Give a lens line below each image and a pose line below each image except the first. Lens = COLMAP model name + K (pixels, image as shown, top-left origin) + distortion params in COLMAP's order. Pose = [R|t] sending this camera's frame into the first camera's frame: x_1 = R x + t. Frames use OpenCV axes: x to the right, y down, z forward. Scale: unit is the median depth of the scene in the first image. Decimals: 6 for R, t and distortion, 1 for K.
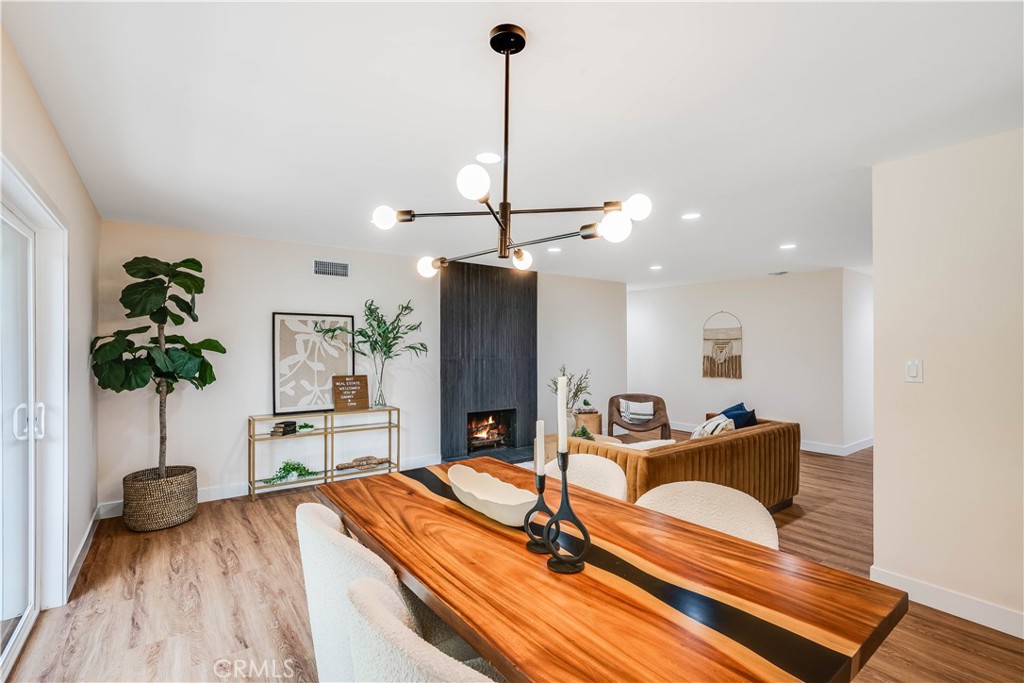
lens RADIAL K [[458.0, 0, 507.8], [0, 458.0, 348.0], [0, 0, 1]] dist [-0.026680, 0.000528]
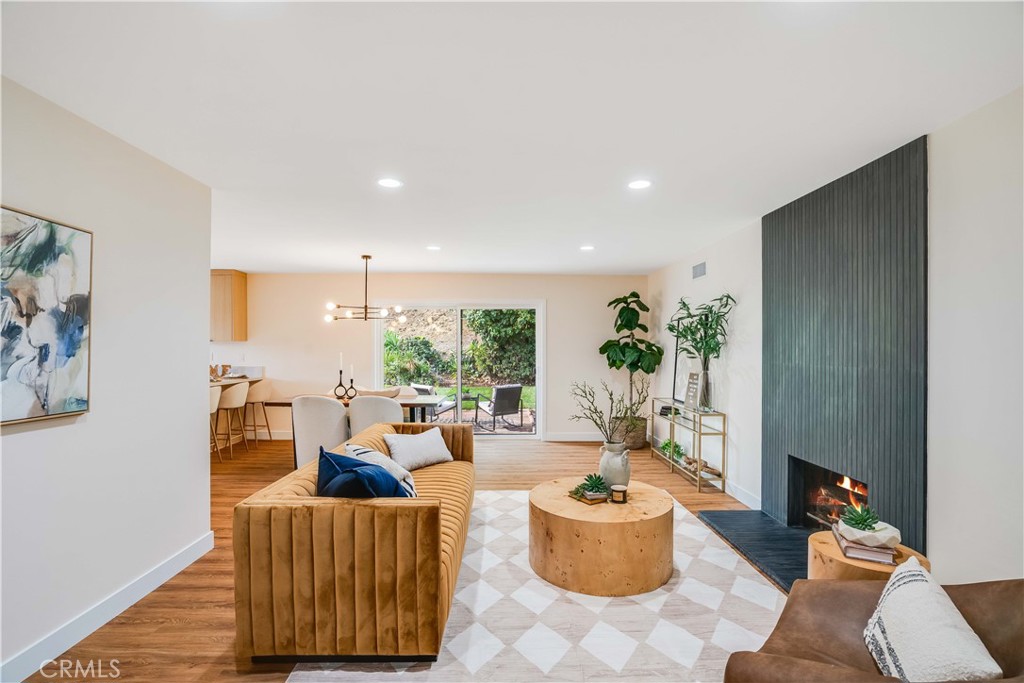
lens RADIAL K [[475.2, 0, 514.4], [0, 475.2, 345.3], [0, 0, 1]] dist [-0.033212, 0.008495]
pose [[-0.577595, -0.007935, -0.816285, 0.757237], [-0.003277, 0.999967, -0.007402, 0.007056], [0.816317, -0.001601, -0.577602, 1.311099]]
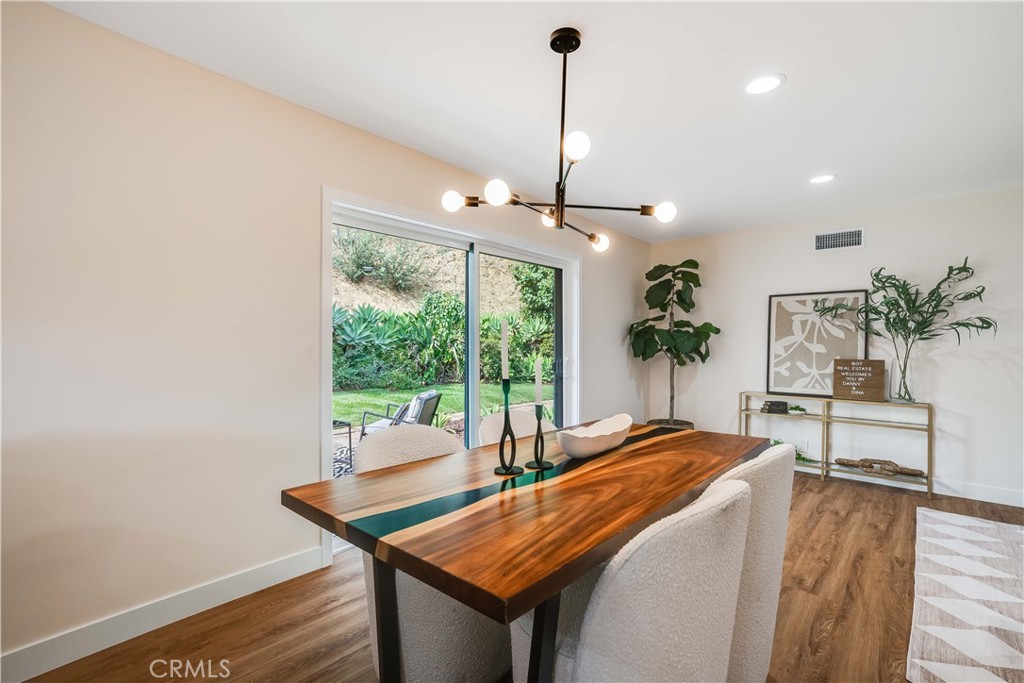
lens RADIAL K [[449.5, 0, 515.0], [0, 449.5, 345.8], [0, 0, 1]] dist [-0.000170, 0.000434]
pose [[0.215443, 0.003050, -0.976512, 0.350557], [-0.000493, 0.999995, 0.003015, 0.032944], [0.976516, -0.000168, 0.215444, 0.192344]]
